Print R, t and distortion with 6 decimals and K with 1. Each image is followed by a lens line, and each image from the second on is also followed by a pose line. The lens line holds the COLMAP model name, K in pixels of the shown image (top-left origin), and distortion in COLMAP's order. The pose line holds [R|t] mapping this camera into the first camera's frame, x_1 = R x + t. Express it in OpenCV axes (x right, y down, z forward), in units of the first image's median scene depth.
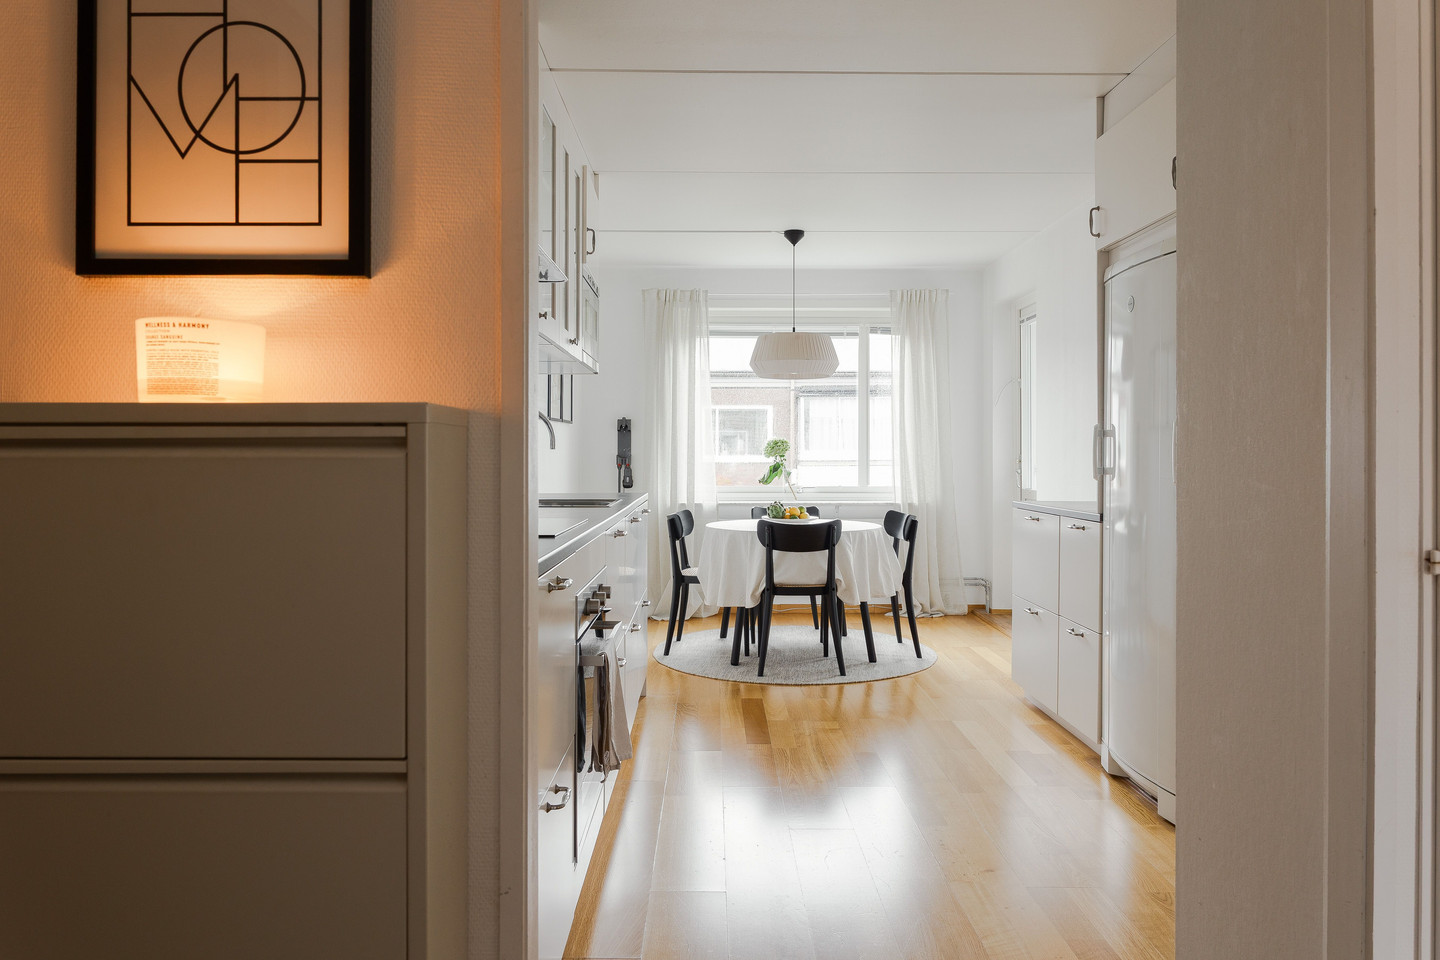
lens RADIAL K [[998.2, 0, 733.8], [0, 998.2, 457.0], [0, 0, 1]] dist [0.002051, 0.007398]
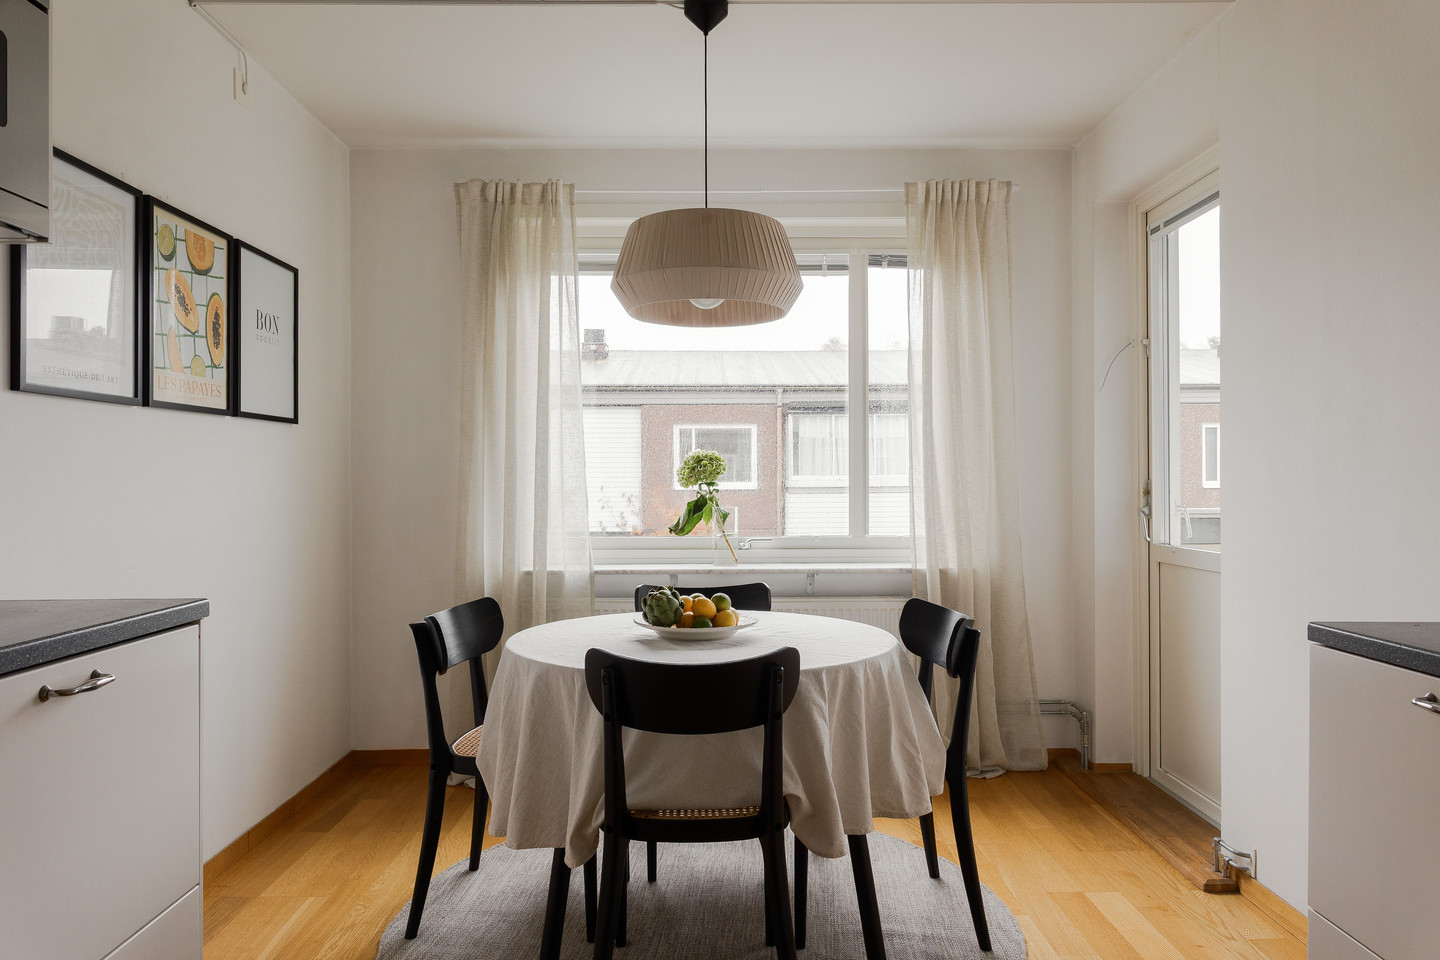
lens RADIAL K [[998.2, 0, 717.7], [0, 998.2, 484.7], [0, 0, 1]] dist [0.002051, 0.007398]
pose [[0.999890, -0.004003, -0.014309, 0.072266], [0.004026, 0.999991, 0.001598, -0.001864], [0.014302, -0.001655, 0.999896, 0.534490]]
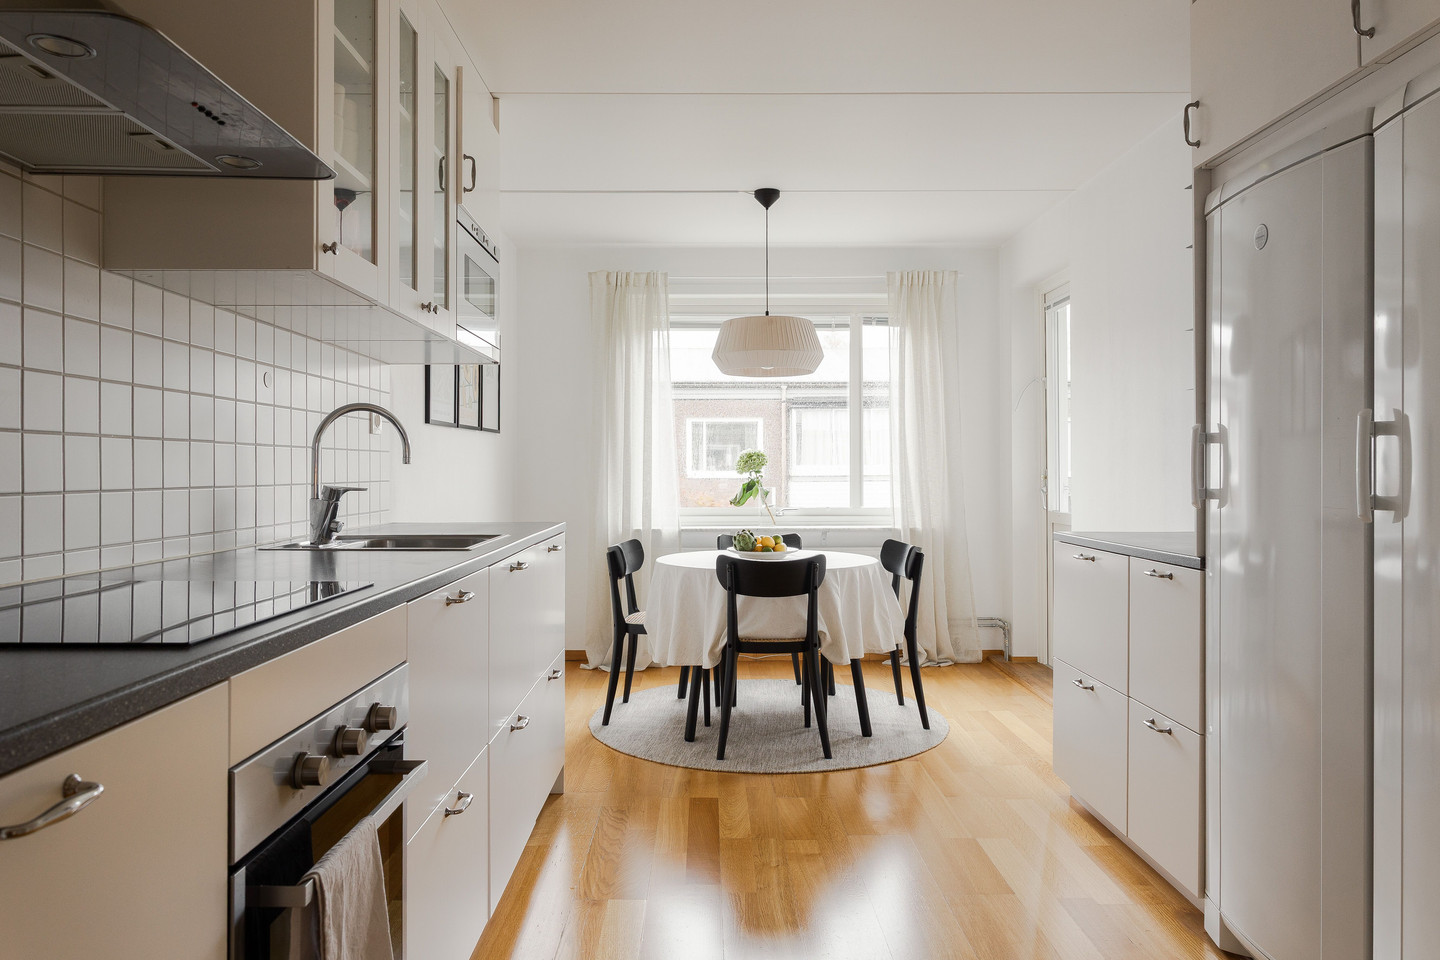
lens RADIAL K [[998.2, 0, 719.9], [0, 998.2, 467.5], [0, 0, 1]] dist [0.002051, 0.007398]
pose [[0.999945, -0.003074, -0.010073, 0.030350], [0.003027, 0.999984, -0.004675, -0.001010], [0.010088, 0.004645, 0.999938, 0.201647]]
